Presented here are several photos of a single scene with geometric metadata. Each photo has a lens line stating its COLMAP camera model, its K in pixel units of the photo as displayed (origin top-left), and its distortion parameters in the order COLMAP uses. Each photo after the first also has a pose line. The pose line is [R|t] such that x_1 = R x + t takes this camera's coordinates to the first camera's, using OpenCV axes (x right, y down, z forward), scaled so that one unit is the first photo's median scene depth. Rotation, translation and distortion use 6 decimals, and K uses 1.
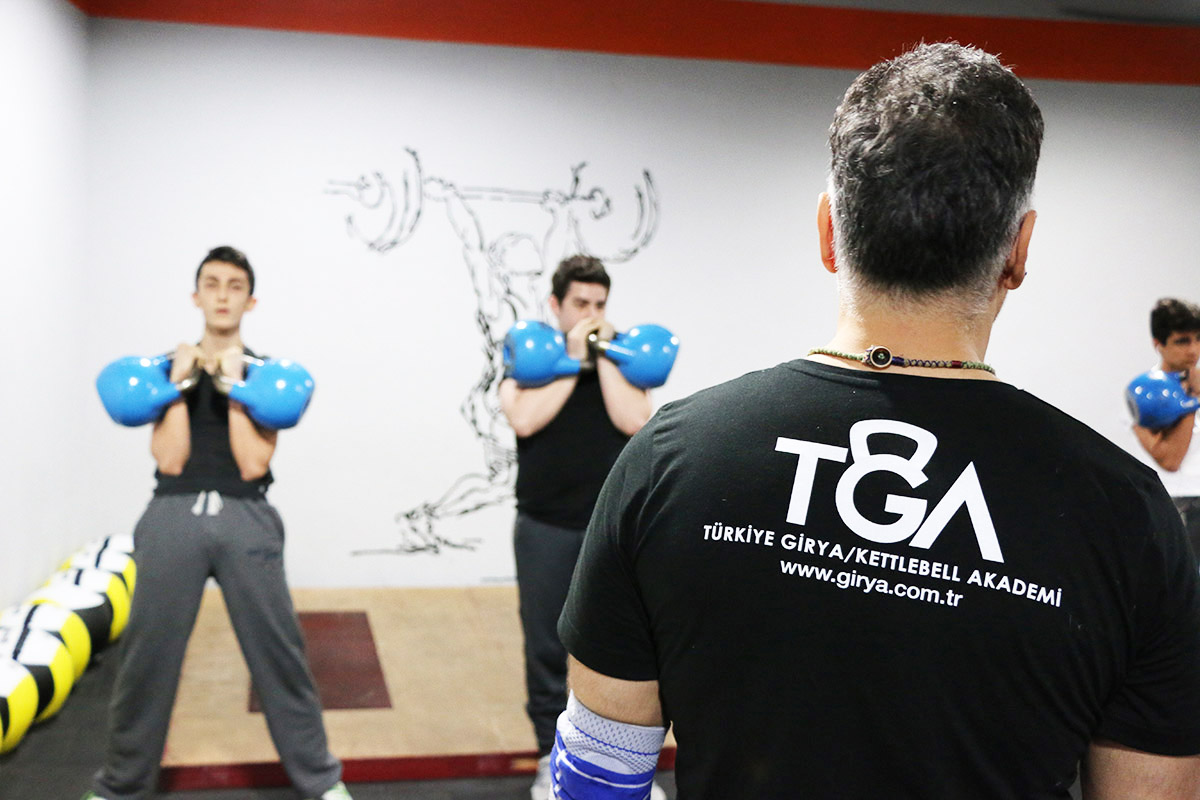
lens RADIAL K [[1457.6, 0, 567.3], [0, 1457.6, 418.8], [0, 0, 1]] dist [0.023717, 0.000000]
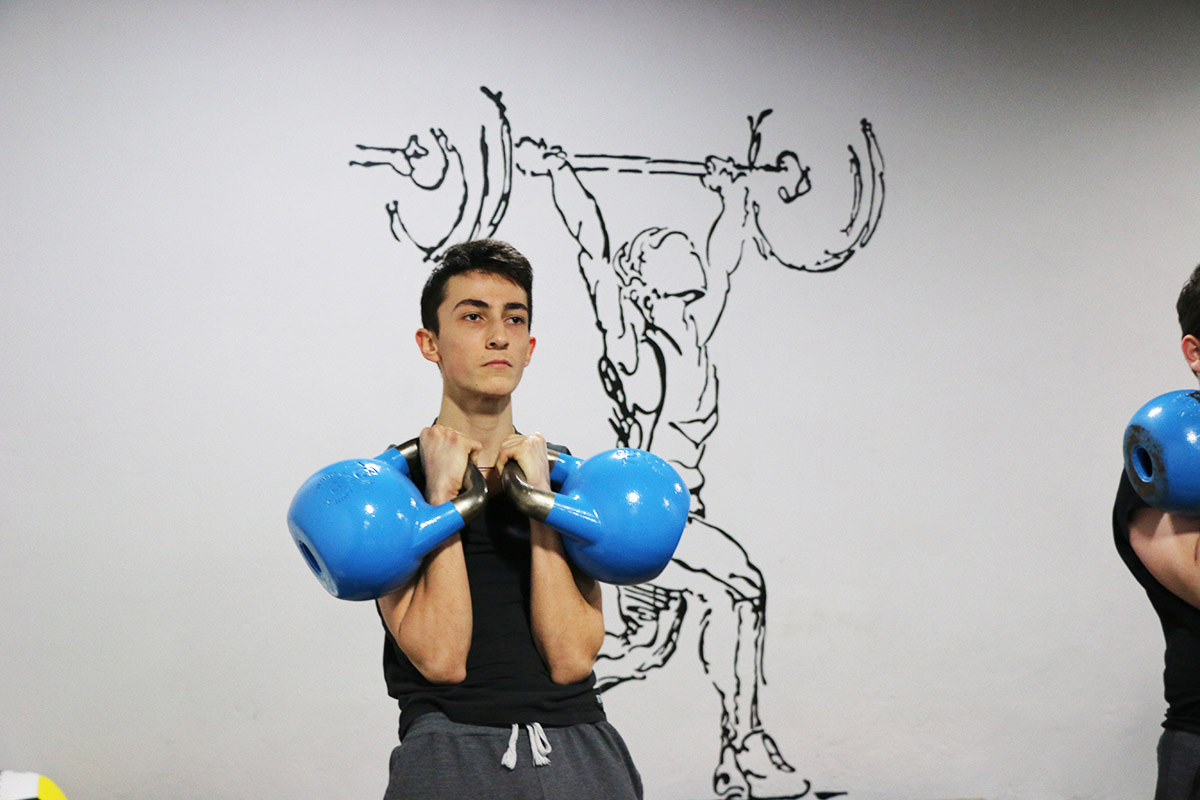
lens RADIAL K [[2081.3, 0, 564.3], [0, 2081.3, 445.0], [0, 0, 1]] dist [0.158999, 0.000000]
pose [[0.993381, -0.031458, 0.110470, -0.172906], [0.035045, 0.998915, -0.030676, -0.012855], [-0.109385, 0.034344, 0.993406, 0.152286]]
